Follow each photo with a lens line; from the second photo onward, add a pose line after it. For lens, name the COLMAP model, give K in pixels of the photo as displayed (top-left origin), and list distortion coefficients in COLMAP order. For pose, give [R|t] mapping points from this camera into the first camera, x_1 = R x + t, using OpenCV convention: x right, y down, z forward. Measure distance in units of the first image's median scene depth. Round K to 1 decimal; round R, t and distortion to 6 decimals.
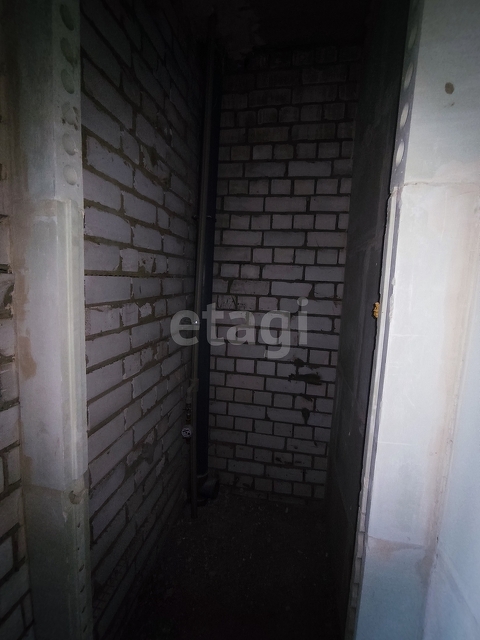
lens RADIAL K [[291.7, 0, 240.0], [0, 291.7, 320.0], [0, 0, 1]] dist [-0.040293, 0.020136]
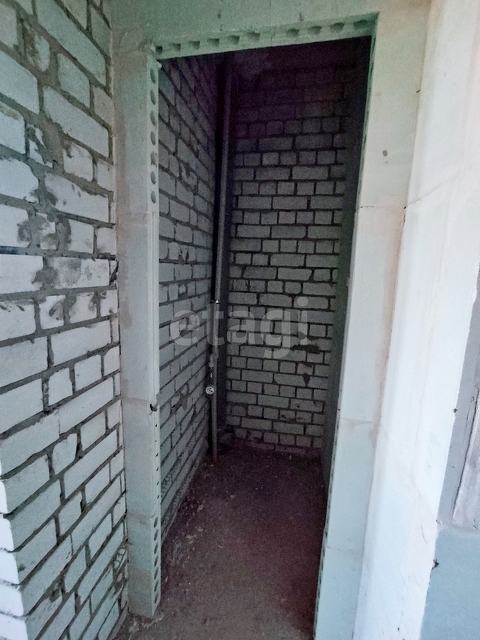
lens RADIAL K [[291.7, 0, 240.0], [0, 291.7, 320.0], [0, 0, 1]] dist [-0.040293, 0.020136]
pose [[0.999952, -0.004242, -0.008858, -0.040594], [0.004564, 0.999317, 0.036661, 0.039809], [0.008697, -0.036699, 0.999289, -0.216465]]
